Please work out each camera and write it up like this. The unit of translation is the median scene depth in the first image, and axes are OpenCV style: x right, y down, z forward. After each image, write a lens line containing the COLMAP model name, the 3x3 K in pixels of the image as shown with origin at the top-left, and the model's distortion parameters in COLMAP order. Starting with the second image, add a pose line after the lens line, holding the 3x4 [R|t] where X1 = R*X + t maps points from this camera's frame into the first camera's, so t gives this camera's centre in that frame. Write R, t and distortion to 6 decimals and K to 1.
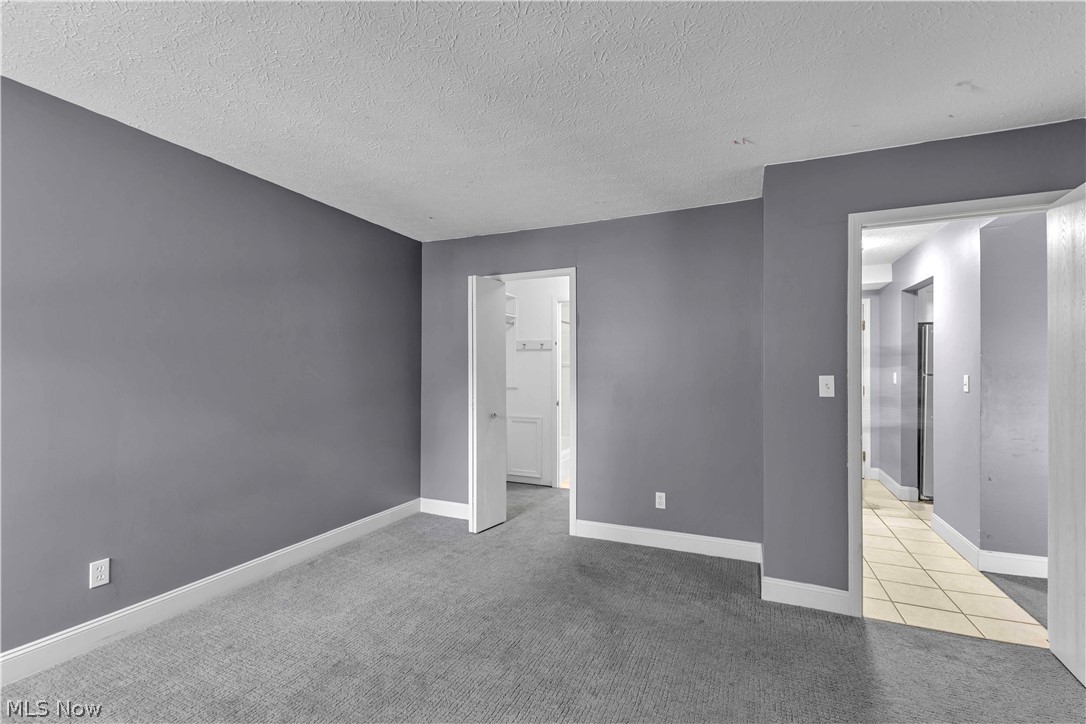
lens RADIAL K [[474.8, 0, 541.7], [0, 474.8, 364.8], [0, 0, 1]] dist [0.007514, -0.000281]
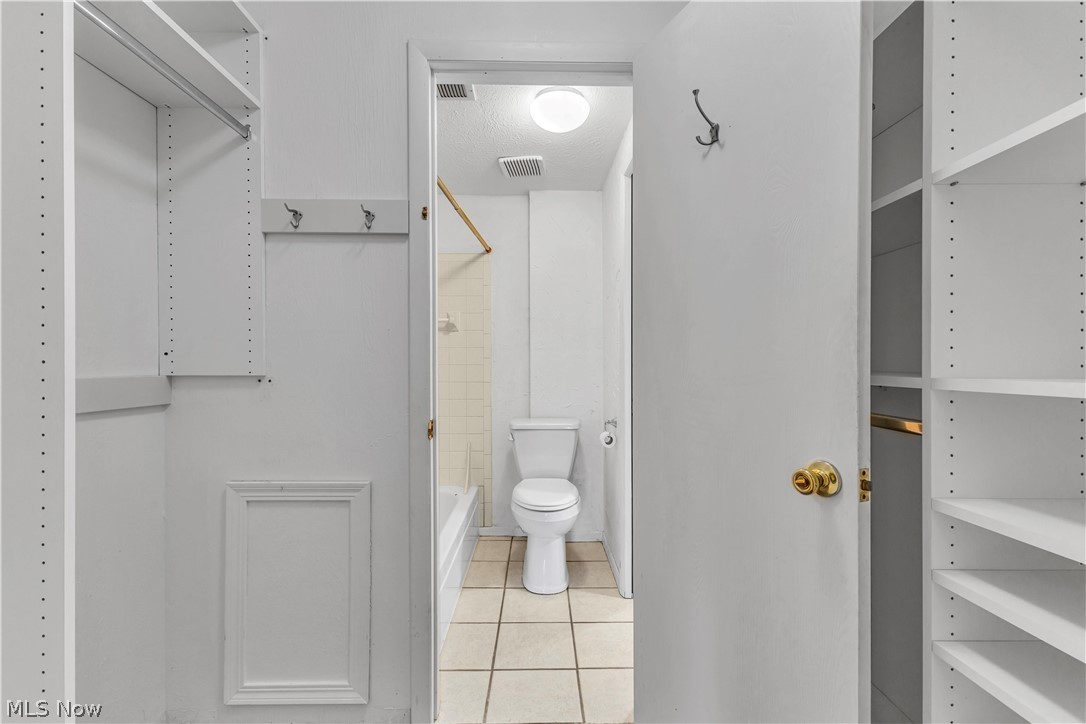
lens RADIAL K [[474.8, 0, 541.6], [0, 474.8, 363.8], [0, 0, 1]] dist [0.007514, -0.000281]
pose [[0.905199, -0.004710, 0.424963, -0.040268], [-0.004277, 0.999787, 0.020191, 0.055397], [-0.424967, -0.020094, 0.904986, 1.092195]]
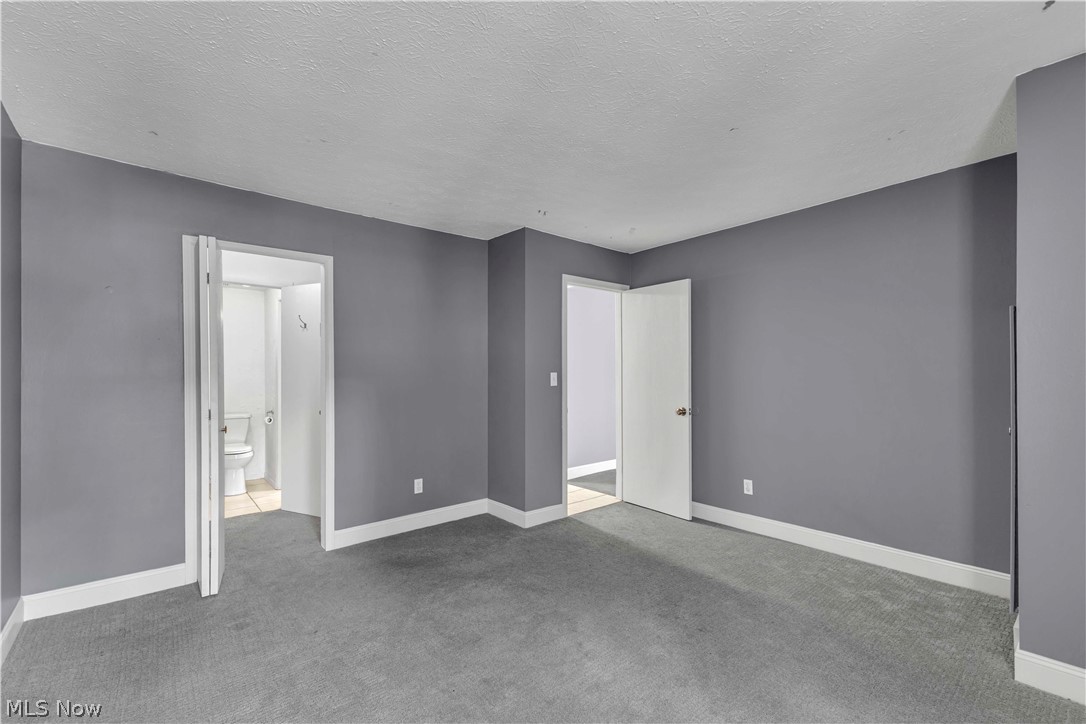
lens RADIAL K [[474.8, 0, 544.4], [0, 474.8, 365.0], [0, 0, 1]] dist [0.007514, -0.000281]
pose [[0.433872, 0.005447, 0.900958, -0.627784], [-0.011479, 0.999934, -0.000517, -0.001075], [-0.900902, -0.010117, 0.433906, 0.254891]]
